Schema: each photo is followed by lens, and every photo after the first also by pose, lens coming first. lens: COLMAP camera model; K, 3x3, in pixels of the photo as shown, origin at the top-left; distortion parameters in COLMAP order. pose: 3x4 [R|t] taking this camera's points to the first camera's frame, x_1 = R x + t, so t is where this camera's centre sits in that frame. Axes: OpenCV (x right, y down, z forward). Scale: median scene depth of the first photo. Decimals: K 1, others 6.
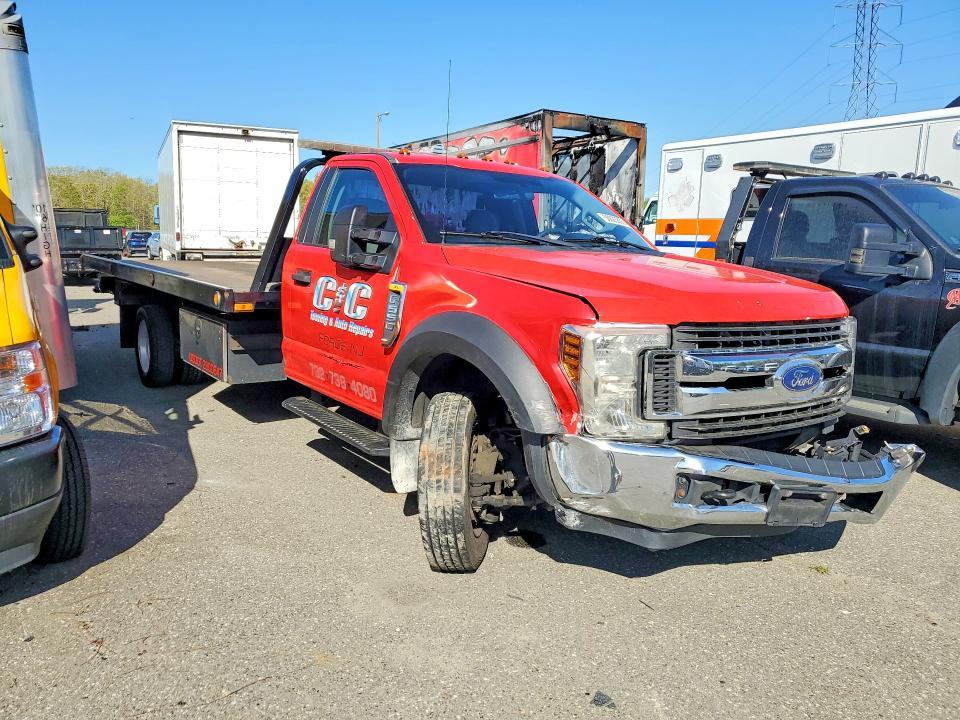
lens RADIAL K [[689.2, 0, 482.6], [0, 689.2, 359.0], [0, 0, 1]] dist [0.045803, -0.048180]
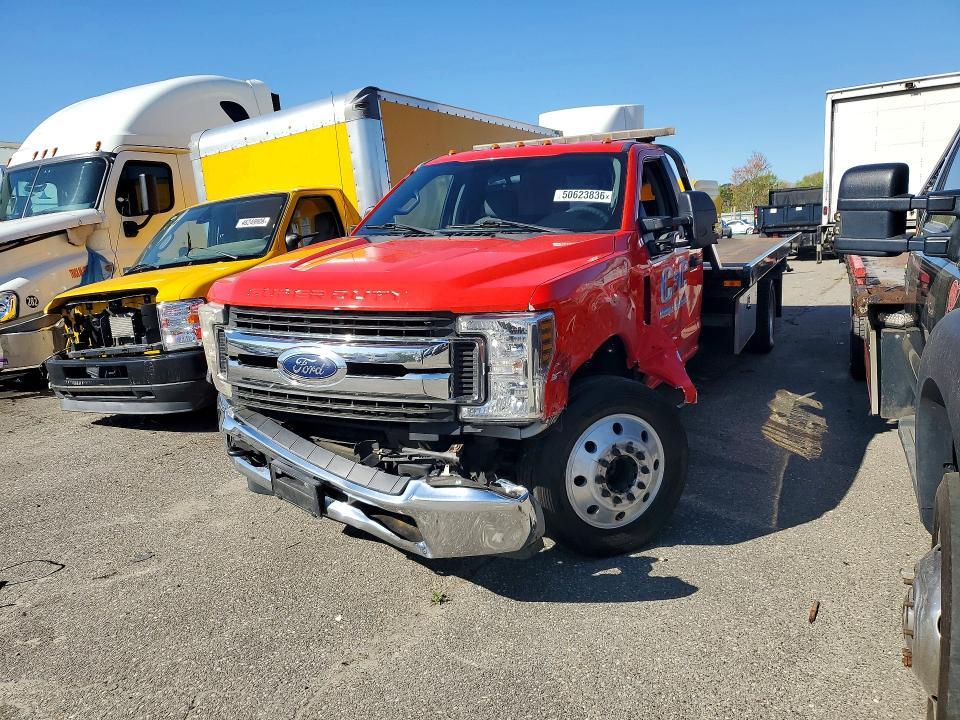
lens RADIAL K [[689.2, 0, 482.6], [0, 689.2, 359.0], [0, 0, 1]] dist [0.045803, -0.048180]
pose [[0.511608, 0.112235, -0.851857, 0.184676], [-0.079781, 0.993354, 0.082963, -0.011174], [0.855507, 0.025517, 0.517162, 0.088110]]
